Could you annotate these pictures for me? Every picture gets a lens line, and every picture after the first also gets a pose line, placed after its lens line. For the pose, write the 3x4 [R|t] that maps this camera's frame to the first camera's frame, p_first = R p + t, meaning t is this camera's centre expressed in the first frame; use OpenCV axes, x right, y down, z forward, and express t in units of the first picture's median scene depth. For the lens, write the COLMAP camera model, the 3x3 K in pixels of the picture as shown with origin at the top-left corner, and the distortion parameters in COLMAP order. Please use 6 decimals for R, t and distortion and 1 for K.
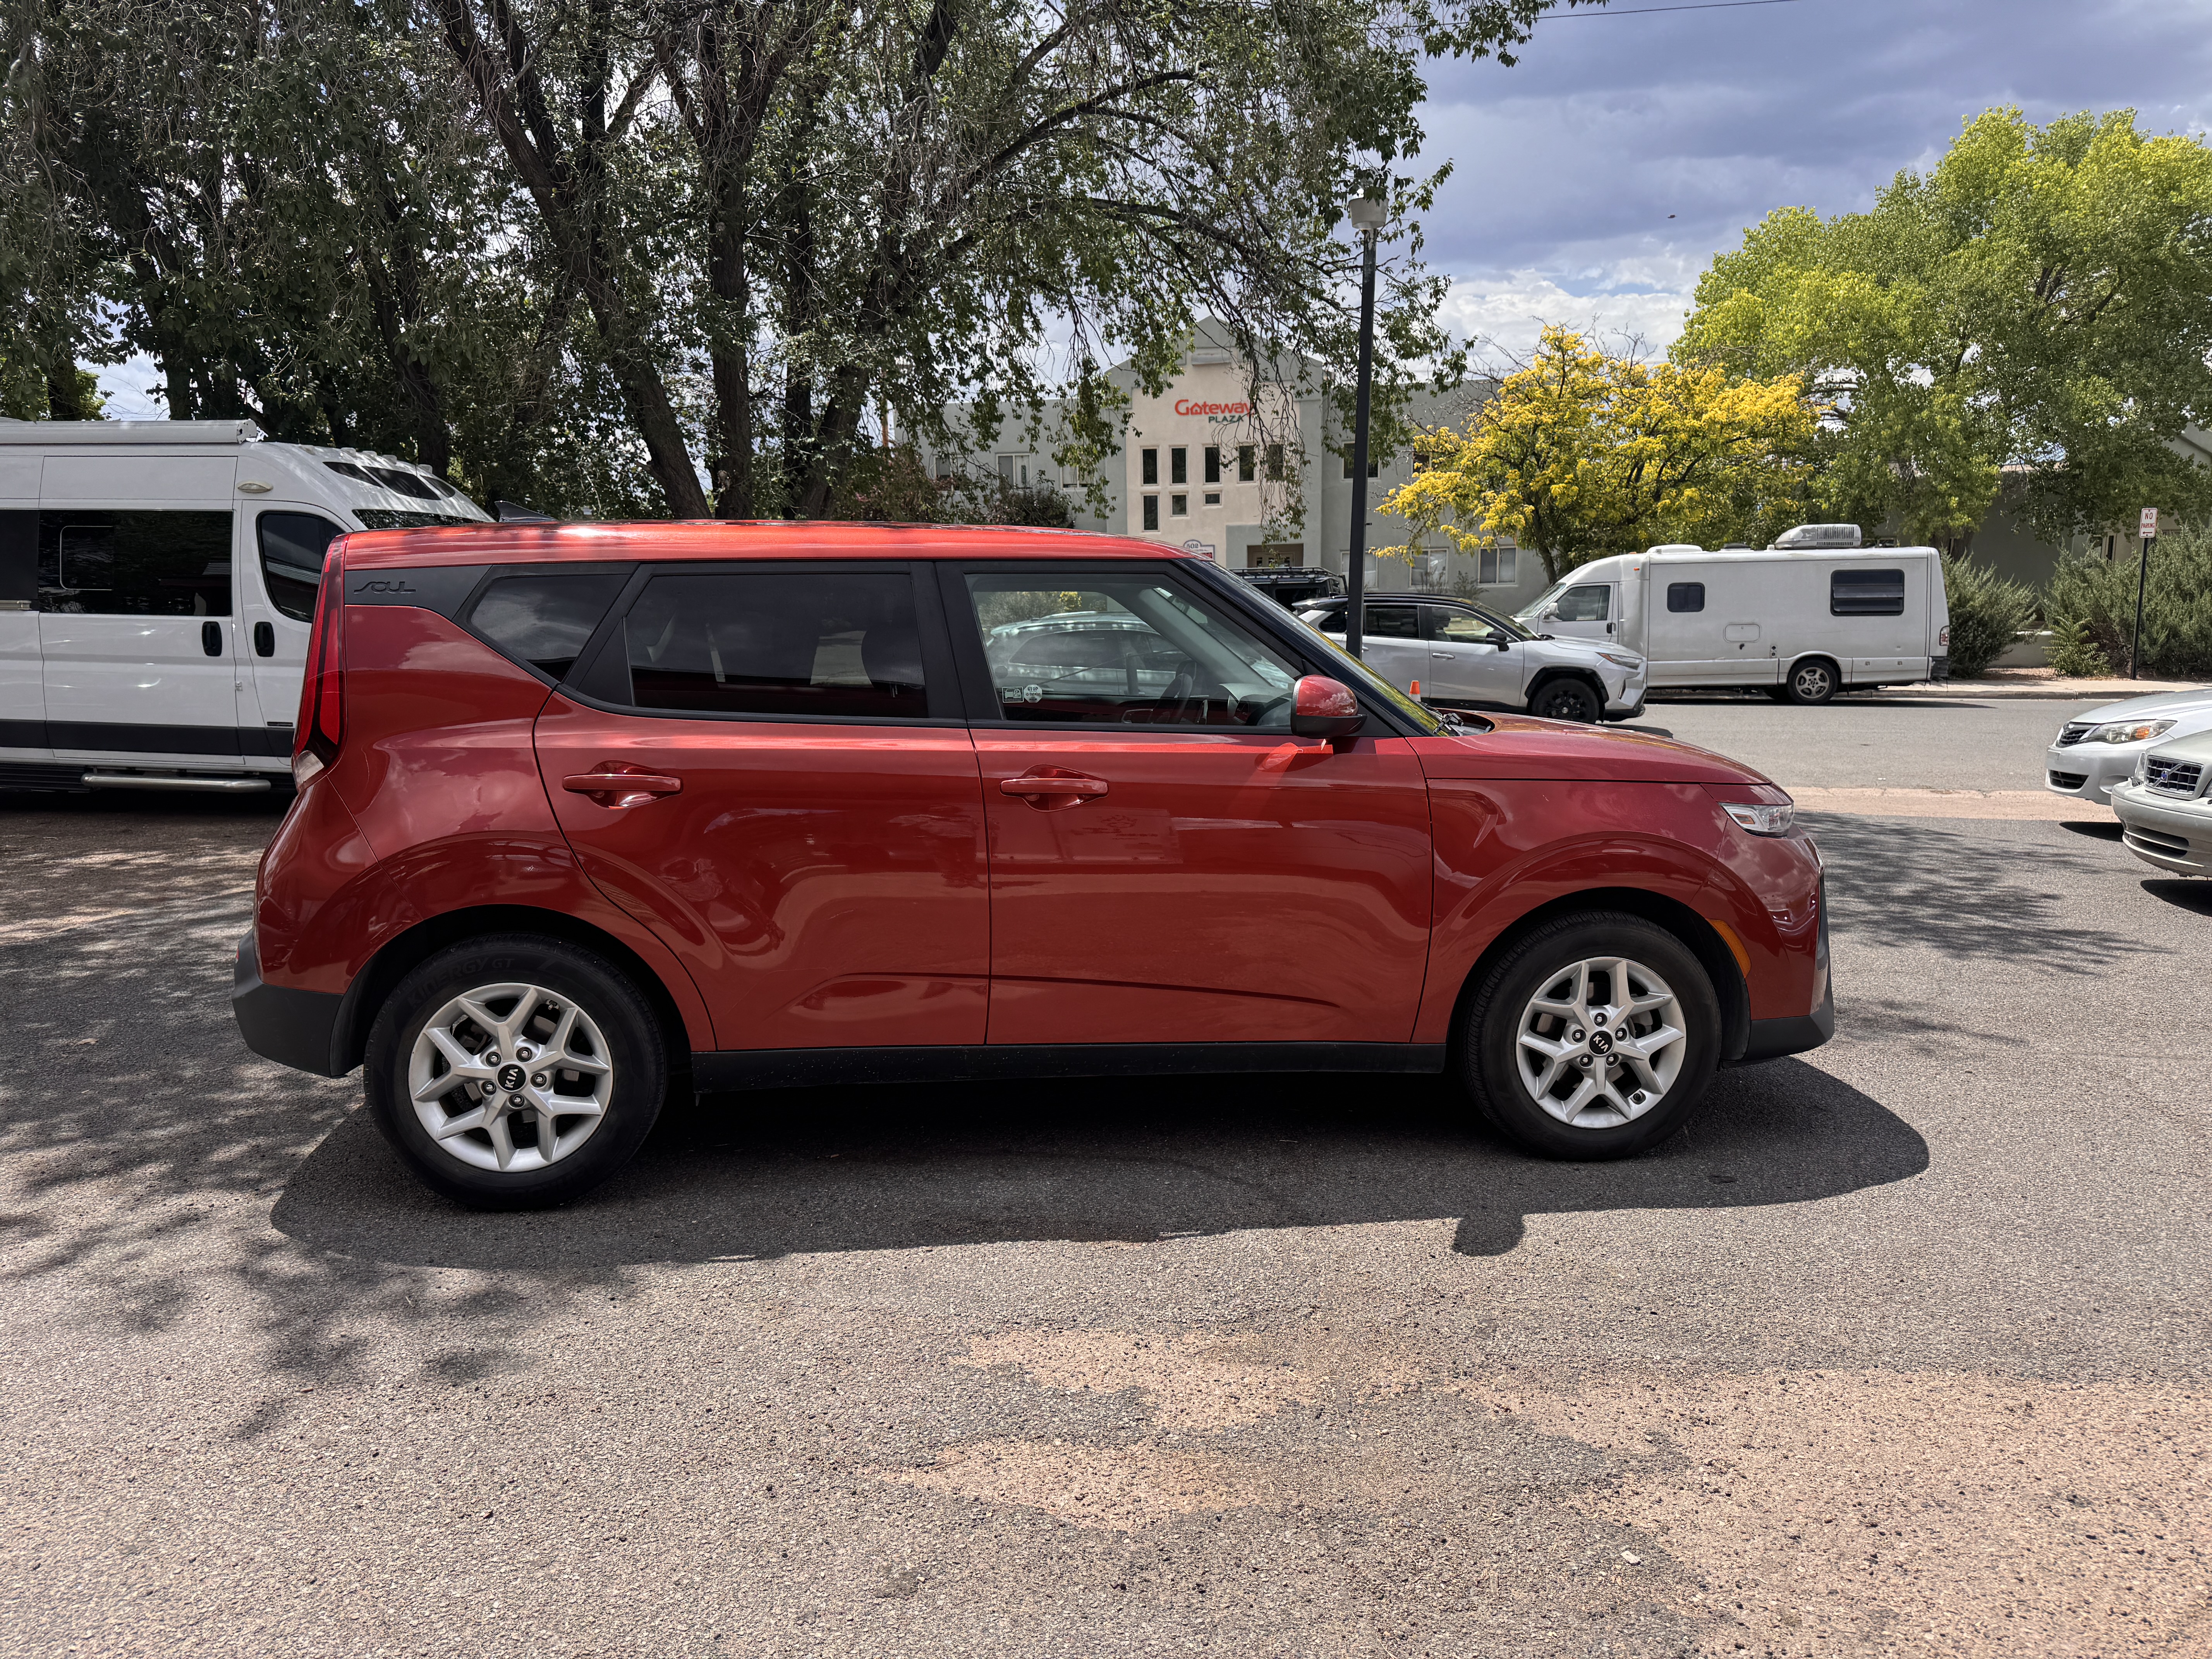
lens RADIAL K [[1533.8, 0, 1110.9], [0, 1533.8, 866.6], [0, 0, 1]] dist [0.023962, -0.043179]
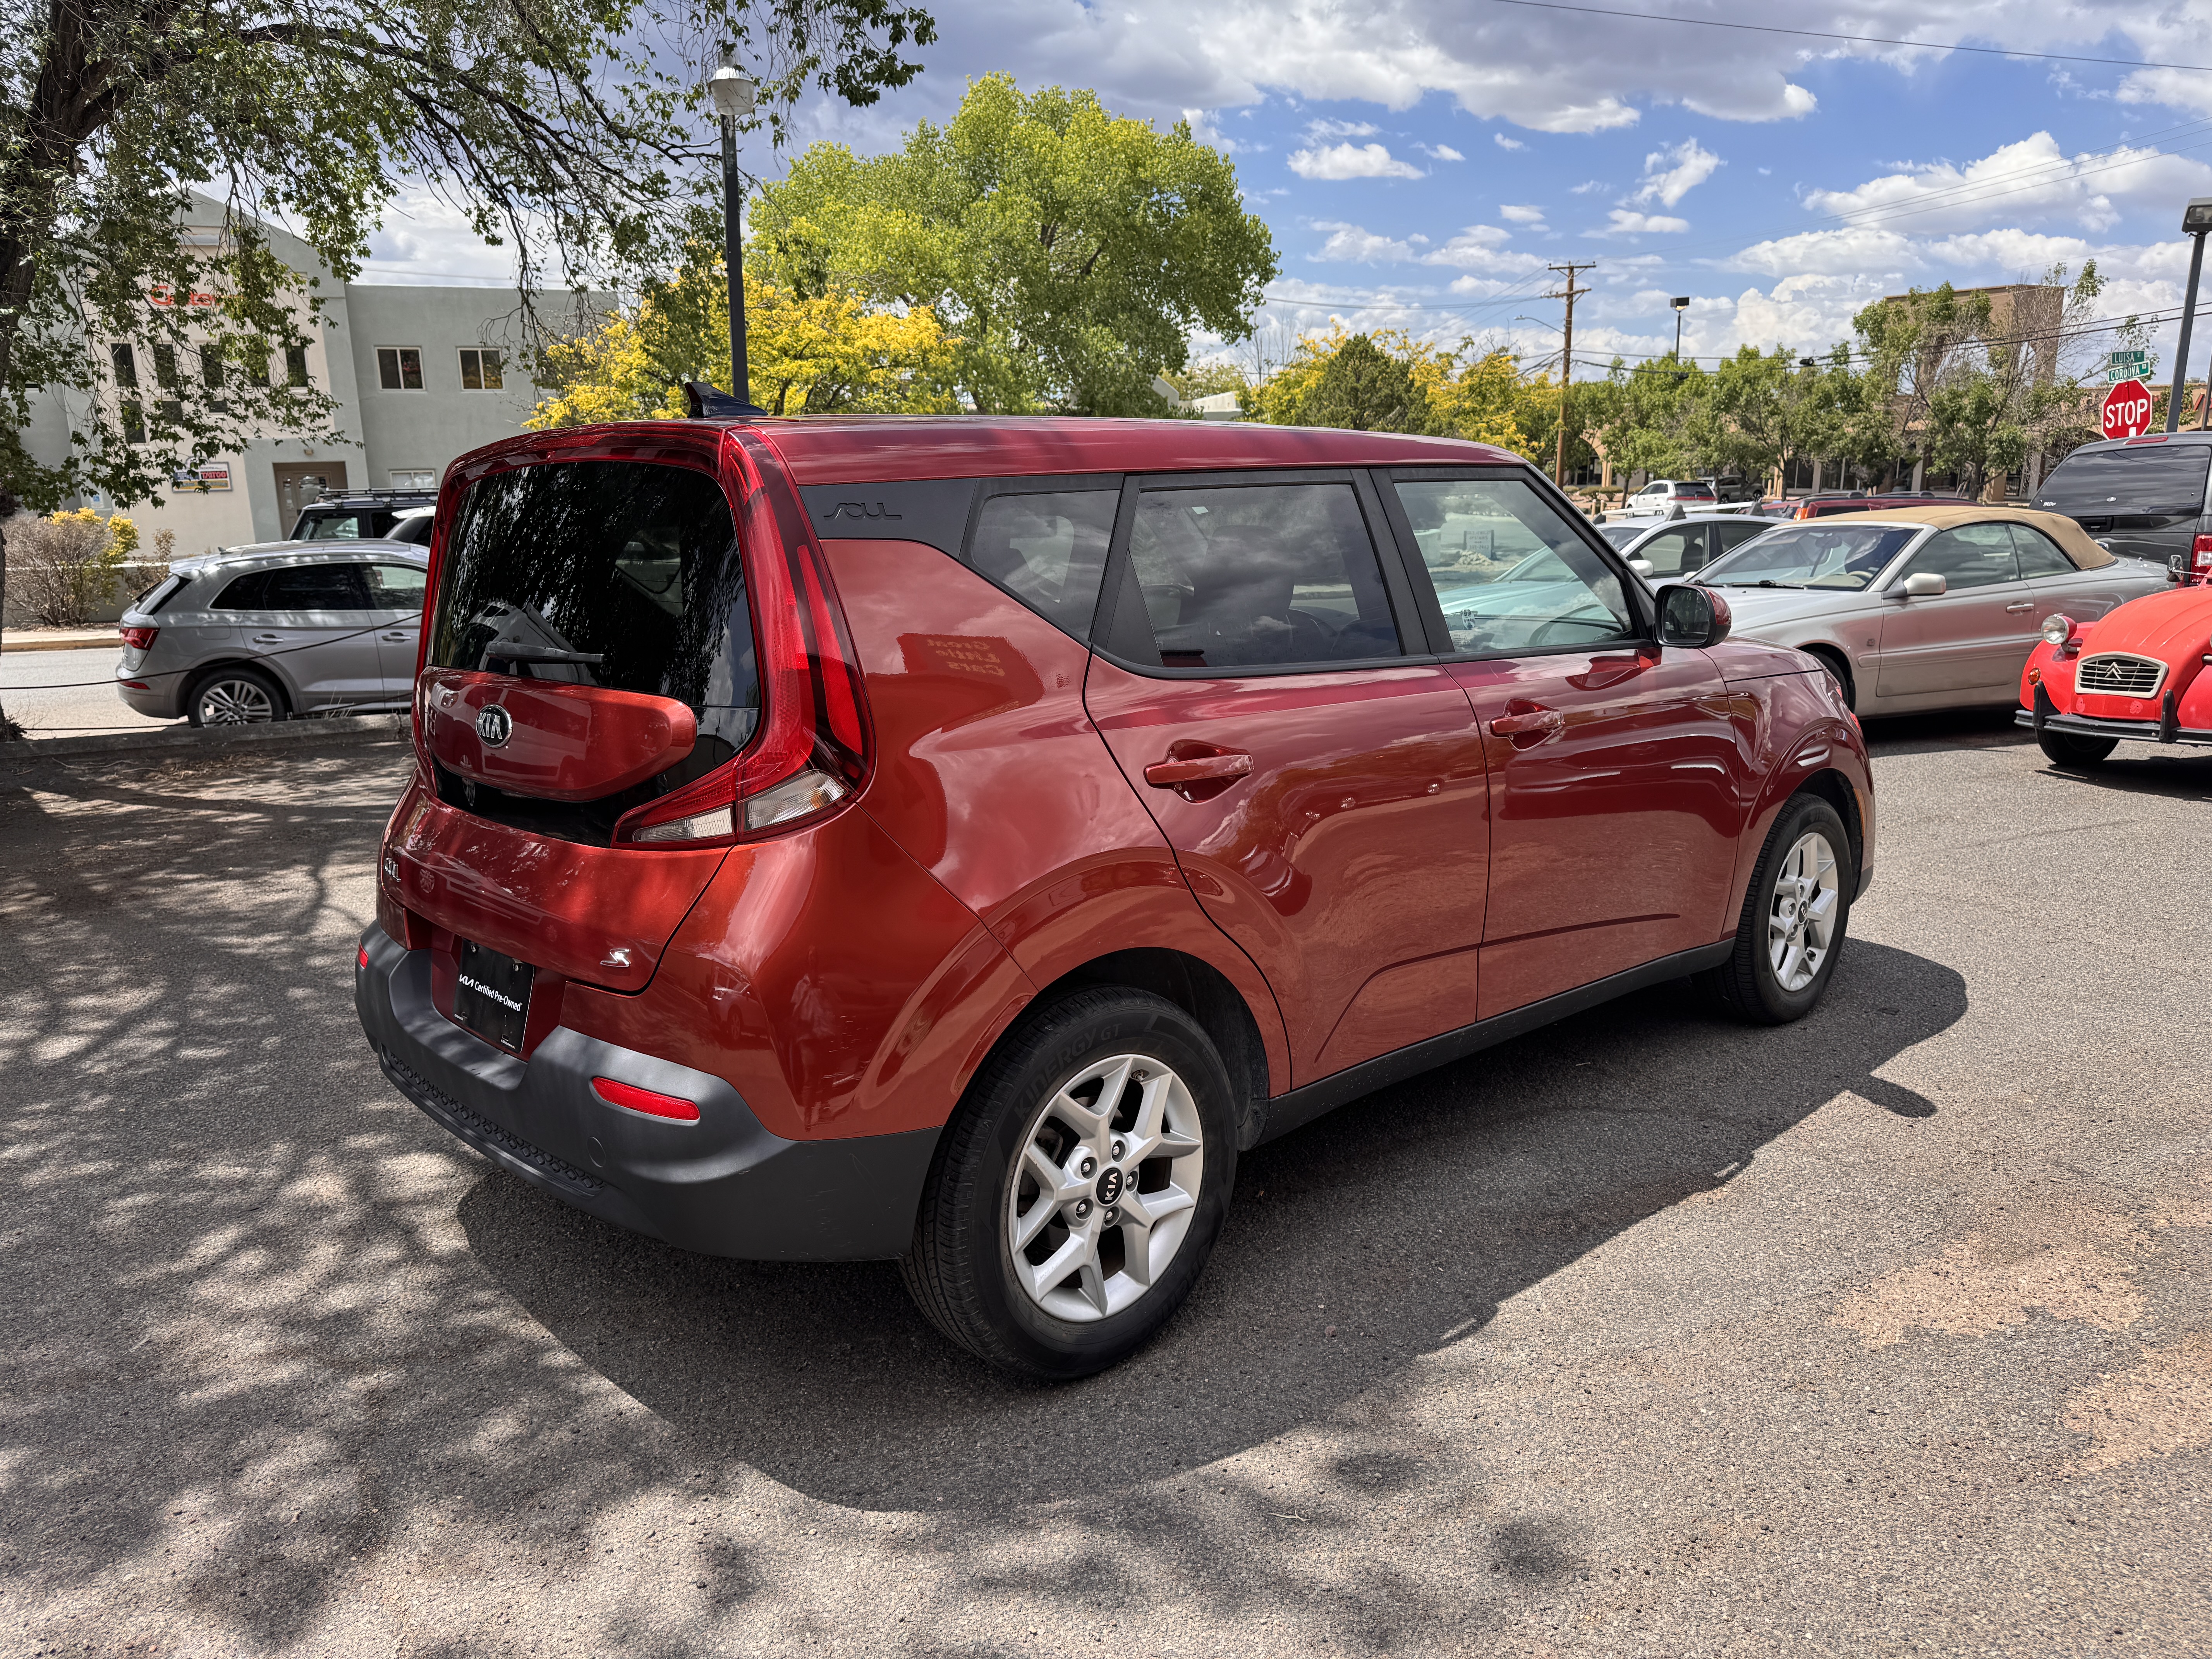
lens RADIAL K [[1573.7, 0, 1106.0], [0, 1573.7, 829.5], [0, 0, 1]] dist [-0.006151, -0.007554]
pose [[0.814611, -0.120254, 0.567405, -0.229020], [0.109162, 0.992576, 0.053642, -0.019489], [-0.569643, 0.018242, 0.821690, 0.115797]]
